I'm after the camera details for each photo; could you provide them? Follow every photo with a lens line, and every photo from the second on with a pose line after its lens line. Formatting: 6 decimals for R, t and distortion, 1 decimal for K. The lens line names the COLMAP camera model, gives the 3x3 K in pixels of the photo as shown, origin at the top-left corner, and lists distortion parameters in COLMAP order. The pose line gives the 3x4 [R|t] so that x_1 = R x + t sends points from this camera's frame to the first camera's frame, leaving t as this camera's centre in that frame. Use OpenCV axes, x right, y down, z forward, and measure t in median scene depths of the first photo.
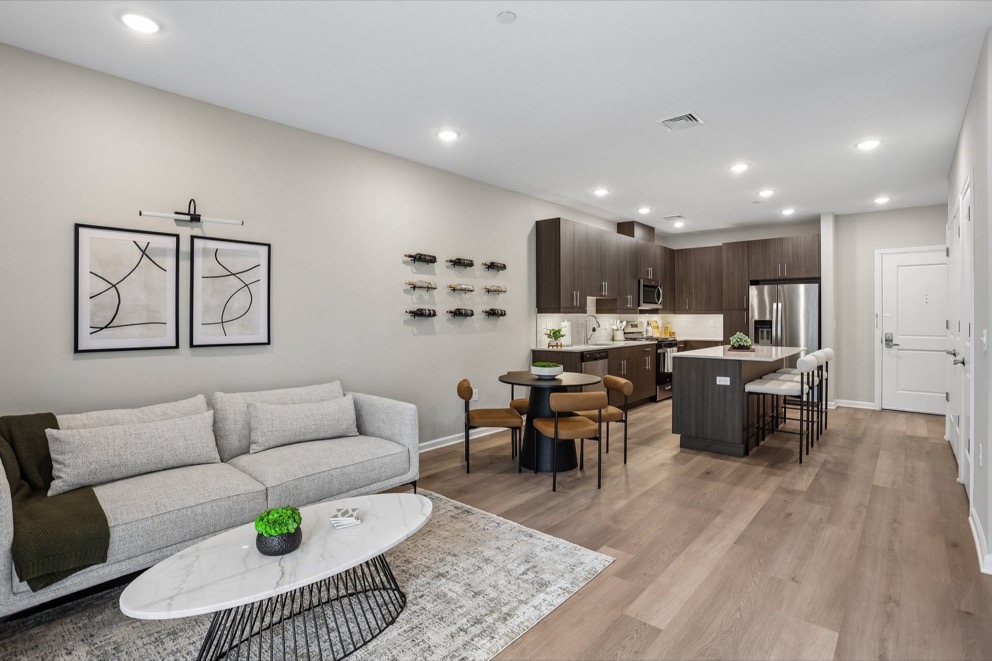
lens RADIAL K [[488.6, 0, 484.0], [0, 488.6, 317.6], [0, 0, 1]] dist [-0.073602, 0.035071]
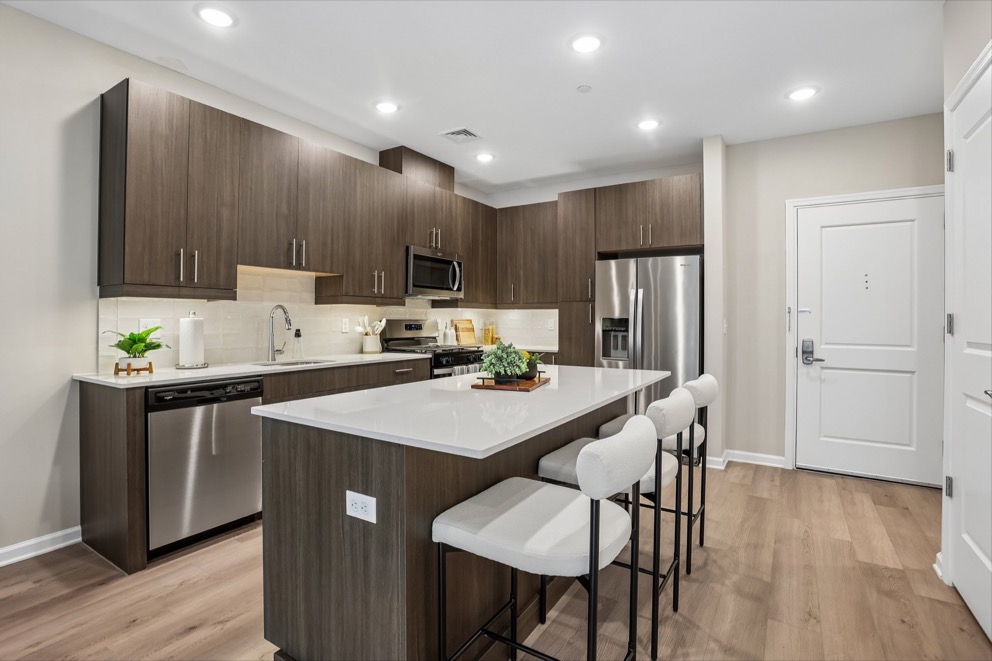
lens RADIAL K [[488.6, 0, 484.0], [0, 488.6, 317.6], [0, 0, 1]] dist [-0.073602, 0.035071]
pose [[0.987582, 0.005733, 0.156998, 0.359339], [-0.005206, 0.999979, -0.003763, 0.008955], [-0.157016, 0.002898, 0.987592, 0.469127]]
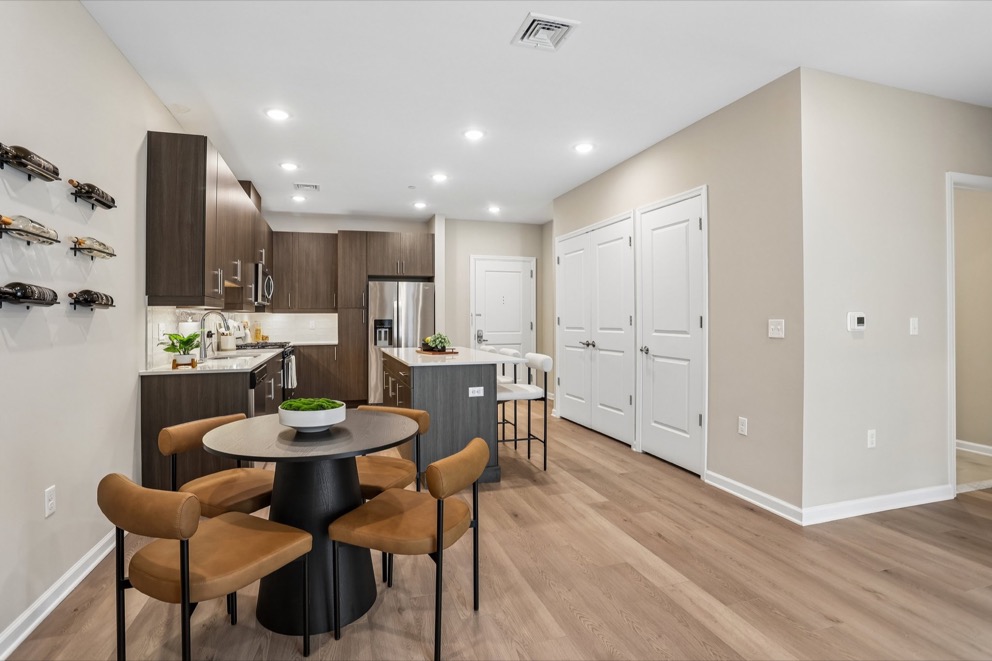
lens RADIAL K [[488.6, 0, 484.0], [0, 488.6, 317.6], [0, 0, 1]] dist [-0.073602, 0.035071]
pose [[0.515886, 0.001127, 0.856657, -0.130369], [0.006602, 0.999964, -0.005291, 0.008702], [-0.856632, 0.008385, 0.515860, 0.388778]]
